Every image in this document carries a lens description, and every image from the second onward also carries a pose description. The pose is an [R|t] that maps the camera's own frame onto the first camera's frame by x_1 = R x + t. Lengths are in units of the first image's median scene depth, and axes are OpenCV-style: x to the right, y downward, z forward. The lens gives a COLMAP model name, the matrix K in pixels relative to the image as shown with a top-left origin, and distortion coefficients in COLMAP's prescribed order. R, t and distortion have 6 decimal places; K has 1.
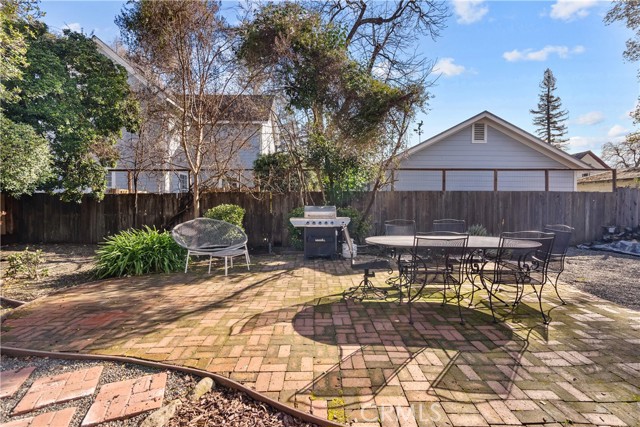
lens RADIAL K [[293.0, 0, 316.5], [0, 293.0, 210.0], [0, 0, 1]] dist [0.000827, 0.000278]
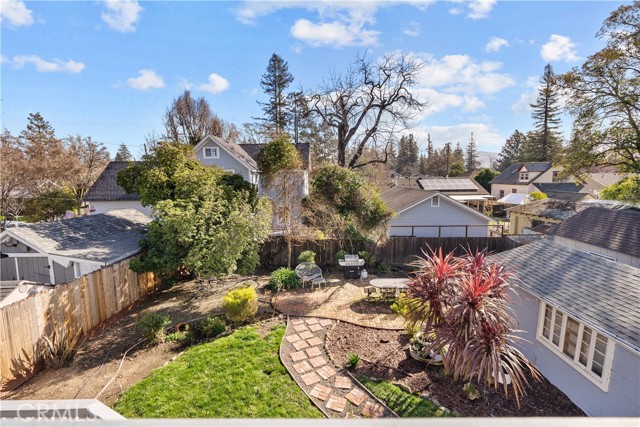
lens RADIAL K [[293.0, 0, 314.6], [0, 293.0, 211.4], [0, 0, 1]] dist [0.000827, 0.000278]
pose [[0.999107, -0.007982, -0.041488, -0.134100], [0.012266, 0.994496, 0.104050, -0.450759], [0.040429, -0.104465, 0.993706, -0.950620]]
